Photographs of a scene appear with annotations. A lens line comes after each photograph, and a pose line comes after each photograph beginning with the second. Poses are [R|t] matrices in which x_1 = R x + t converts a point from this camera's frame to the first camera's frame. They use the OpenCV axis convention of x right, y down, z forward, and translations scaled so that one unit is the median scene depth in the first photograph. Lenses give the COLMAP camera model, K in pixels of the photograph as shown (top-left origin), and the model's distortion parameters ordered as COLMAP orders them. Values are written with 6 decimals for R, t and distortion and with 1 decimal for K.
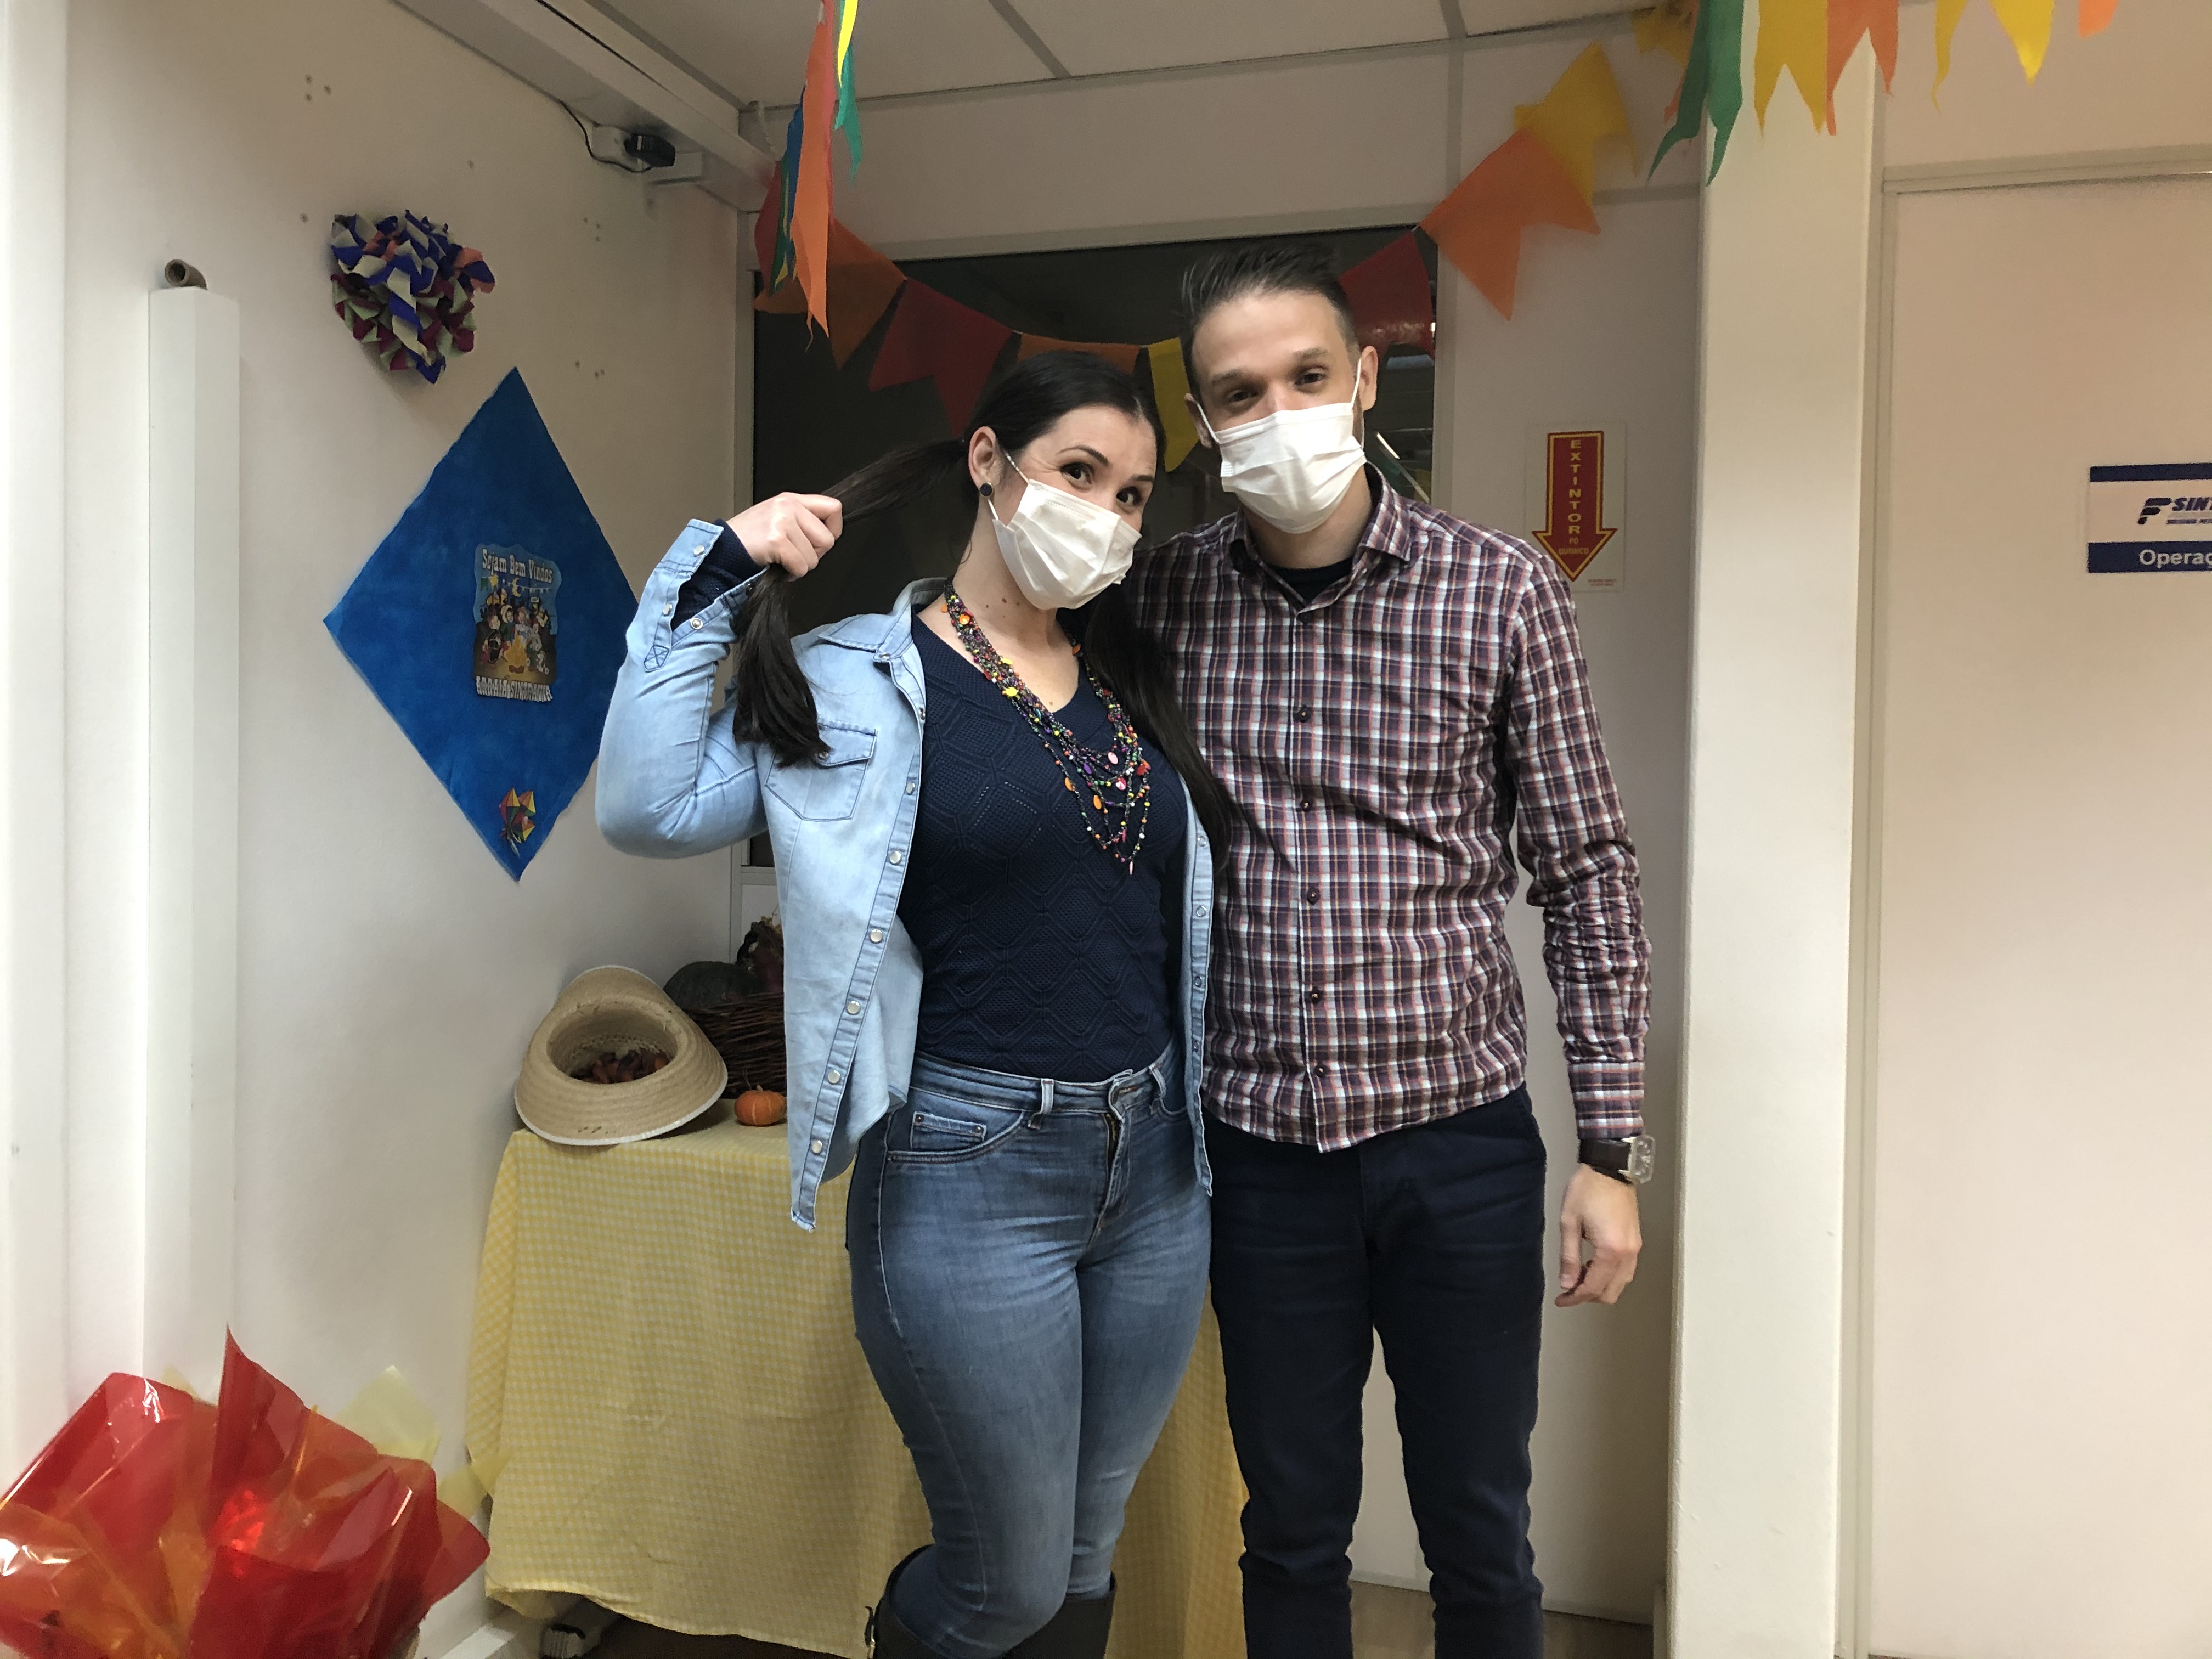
lens RADIAL K [[1809.4, 0, 1092.2], [0, 1809.4, 808.7], [0, 0, 1]] dist [0.019207, -0.006209]
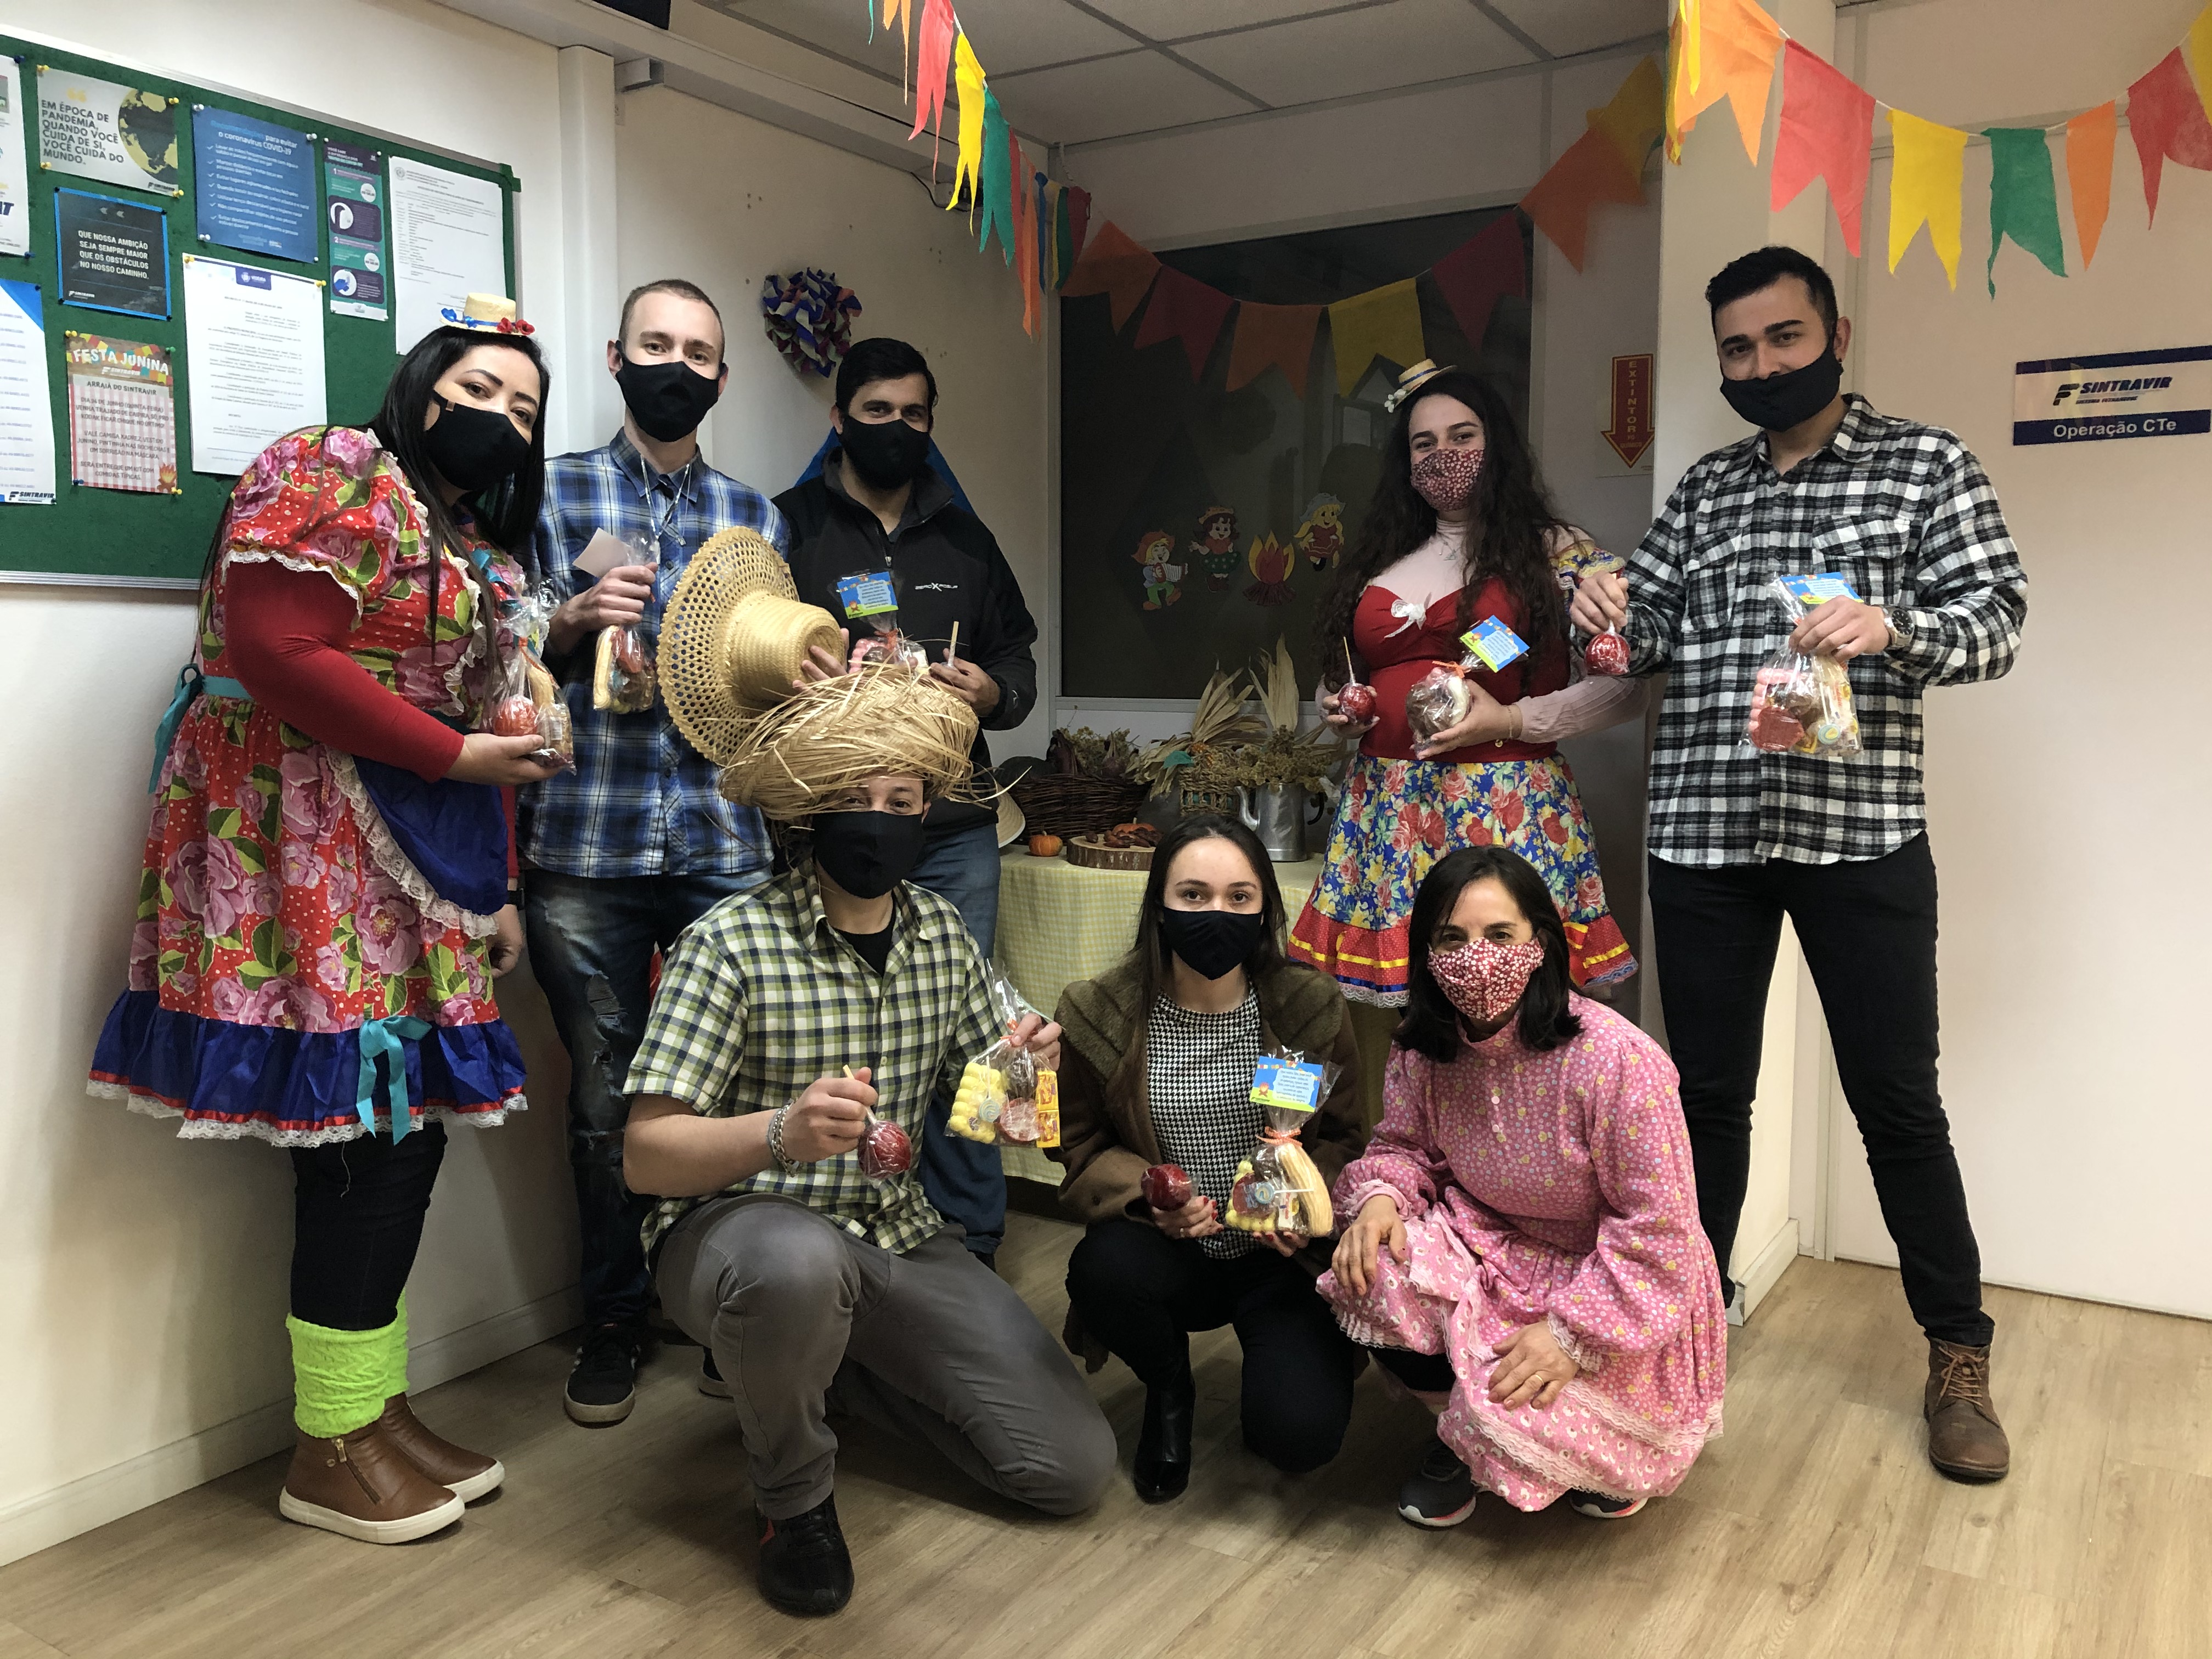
lens RADIAL K [[1809.4, 0, 1089.0], [0, 1809.4, 825.8], [0, 0, 1]] dist [0.019207, -0.006209]
pose [[0.965287, 0.008456, -0.261056, 0.252613], [0.008181, 0.998007, 0.062576, 0.056174], [0.261065, -0.062540, 0.963293, -0.450929]]
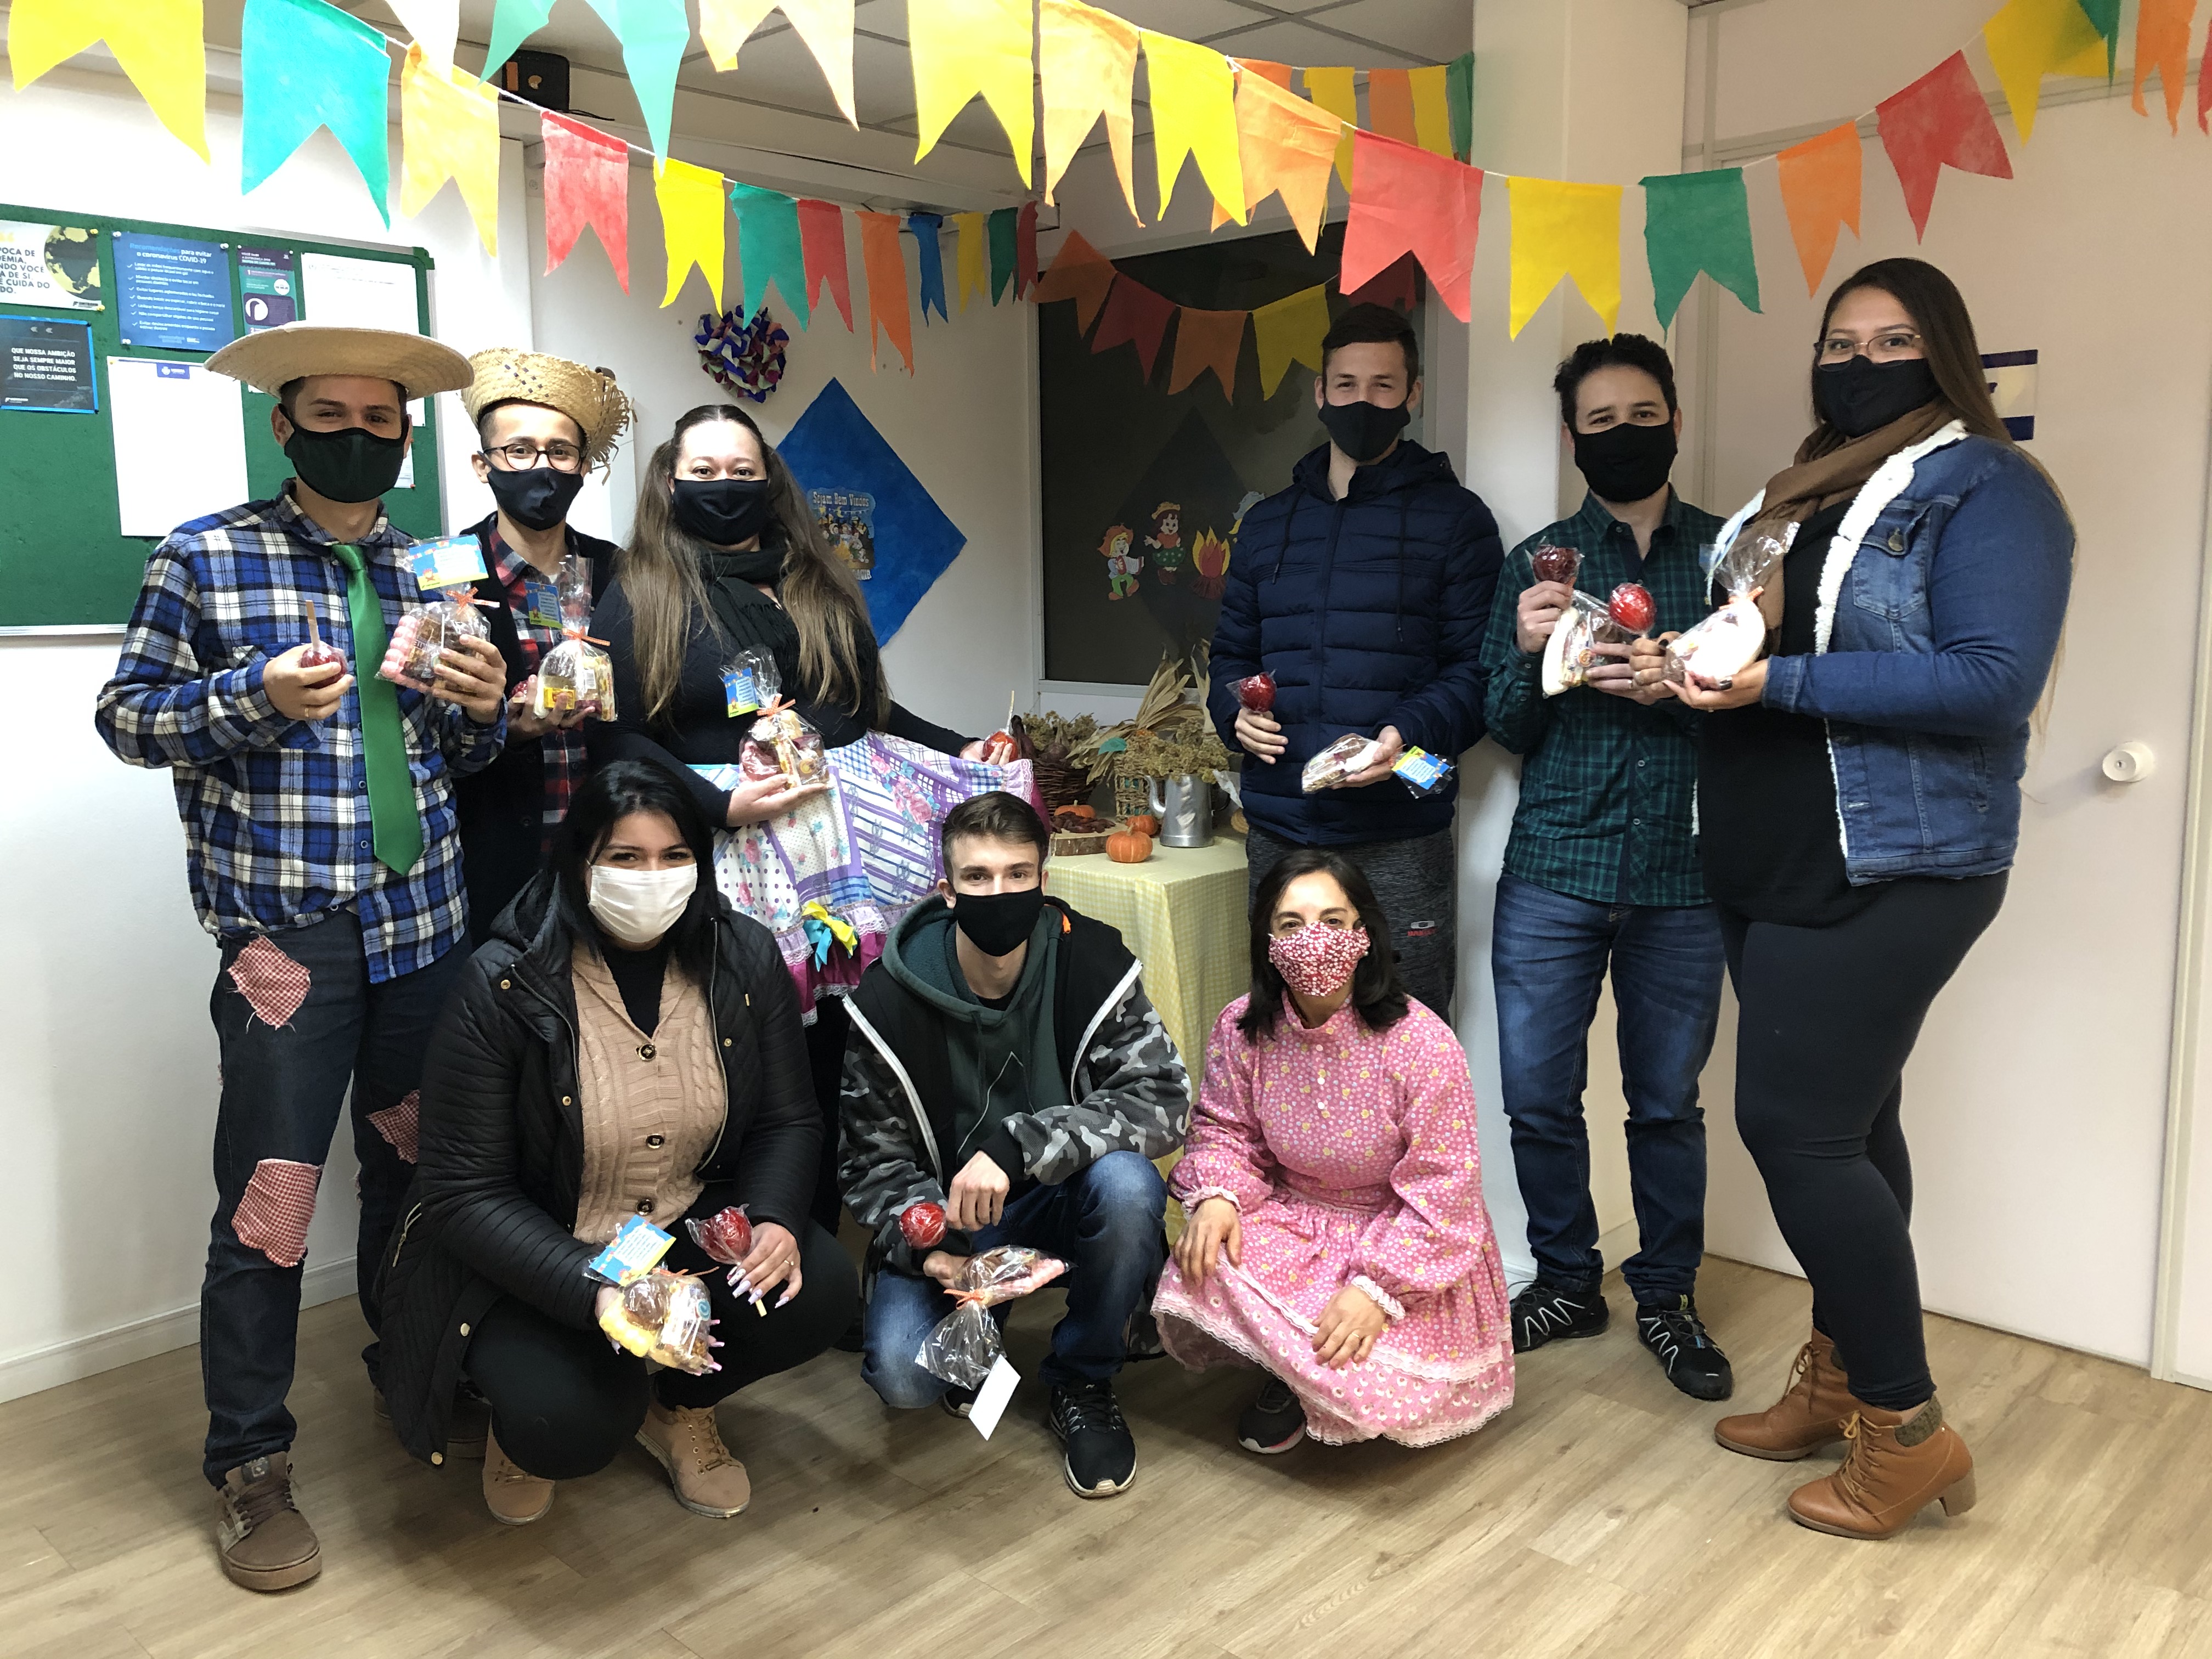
lens RADIAL K [[1809.4, 0, 1092.8], [0, 1809.4, 842.0], [0, 0, 1]] dist [0.019207, -0.006209]
pose [[0.896836, 0.040223, -0.440531, 0.651097], [0.012637, 0.993121, 0.116405, -0.010970], [0.442183, -0.109963, 0.890159, -0.425654]]
